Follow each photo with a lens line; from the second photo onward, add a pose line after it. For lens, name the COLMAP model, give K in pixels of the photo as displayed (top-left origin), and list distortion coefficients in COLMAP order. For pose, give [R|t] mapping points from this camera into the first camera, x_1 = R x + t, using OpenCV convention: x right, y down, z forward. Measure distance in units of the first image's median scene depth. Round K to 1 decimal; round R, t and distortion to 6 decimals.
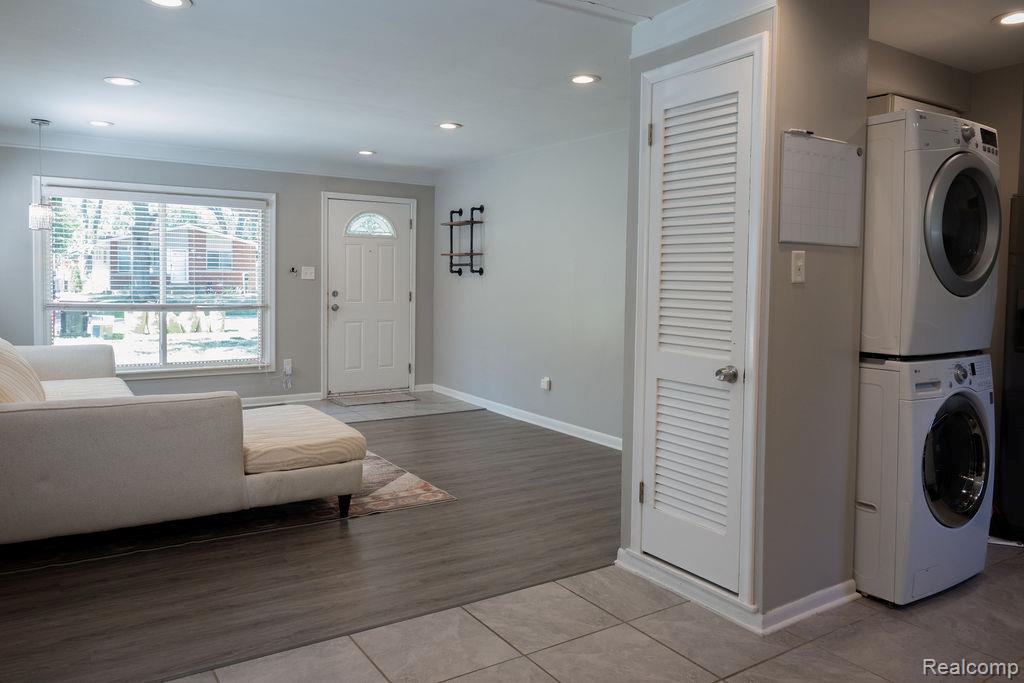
lens RADIAL K [[727.5, 0, 494.5], [0, 727.5, 336.4], [0, 0, 1]] dist [-0.001550, 0.002218]
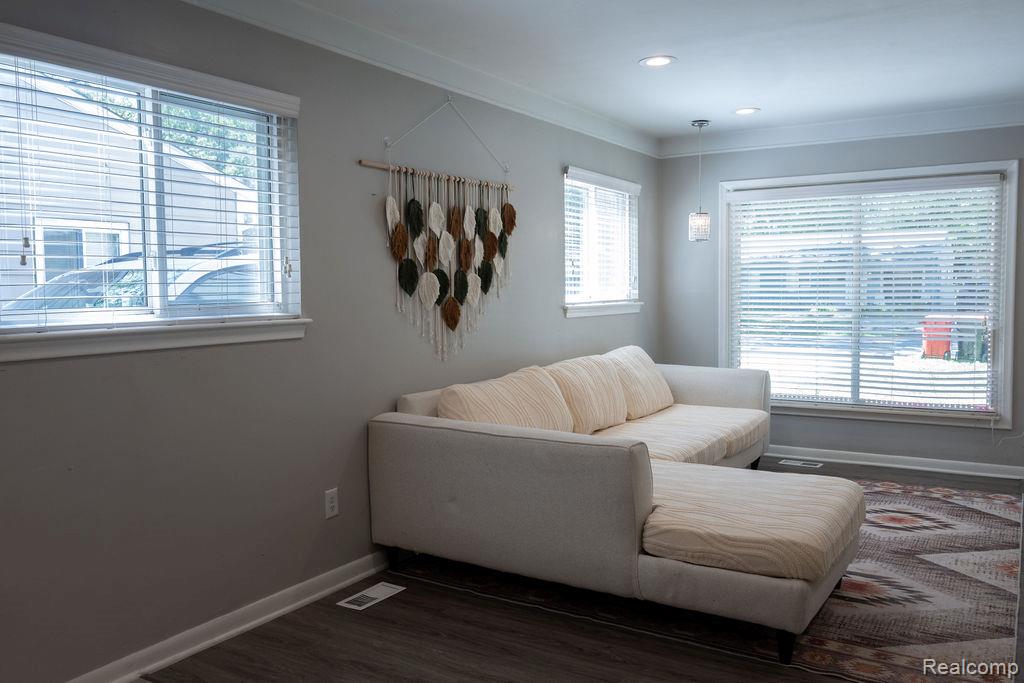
lens RADIAL K [[844.8, 0, 512.1], [0, 844.8, 370.2], [0, 0, 1]] dist [-0.002287, -0.001454]
pose [[0.434516, 0.068327, -0.898069, 0.238468], [-0.057183, 0.997199, 0.048202, -0.021353], [0.898847, 0.030410, 0.437206, 0.319065]]
